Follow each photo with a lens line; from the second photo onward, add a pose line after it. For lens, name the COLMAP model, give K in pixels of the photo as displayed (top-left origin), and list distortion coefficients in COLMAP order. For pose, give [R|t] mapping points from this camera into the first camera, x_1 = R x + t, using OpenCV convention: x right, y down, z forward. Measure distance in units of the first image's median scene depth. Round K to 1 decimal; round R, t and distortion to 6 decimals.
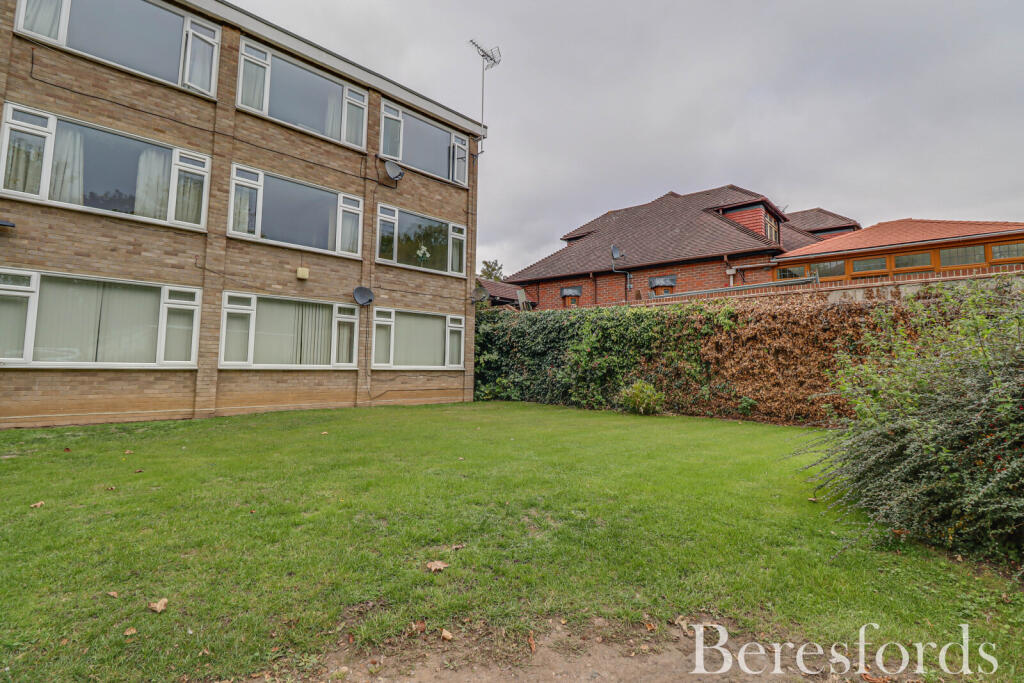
lens RADIAL K [[486.4, 0, 511.6], [0, 486.4, 327.7], [0, 0, 1]] dist [-0.000099, -0.000798]
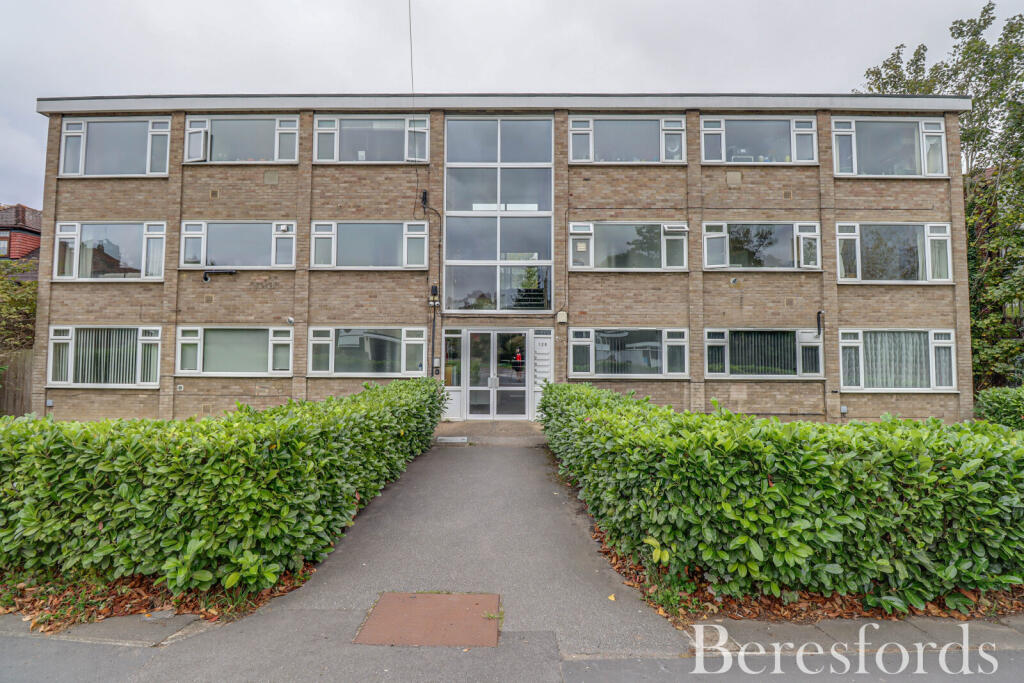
lens RADIAL K [[446.0, 0, 511.9], [0, 446.0, 366.0], [0, 0, 1]] dist [-0.019056, -0.000111]
pose [[0.701700, -0.039977, -0.711350, 0.646605], [0.058685, 0.998275, 0.001787, 0.059291], [0.710052, -0.043000, 0.702835, 0.647081]]
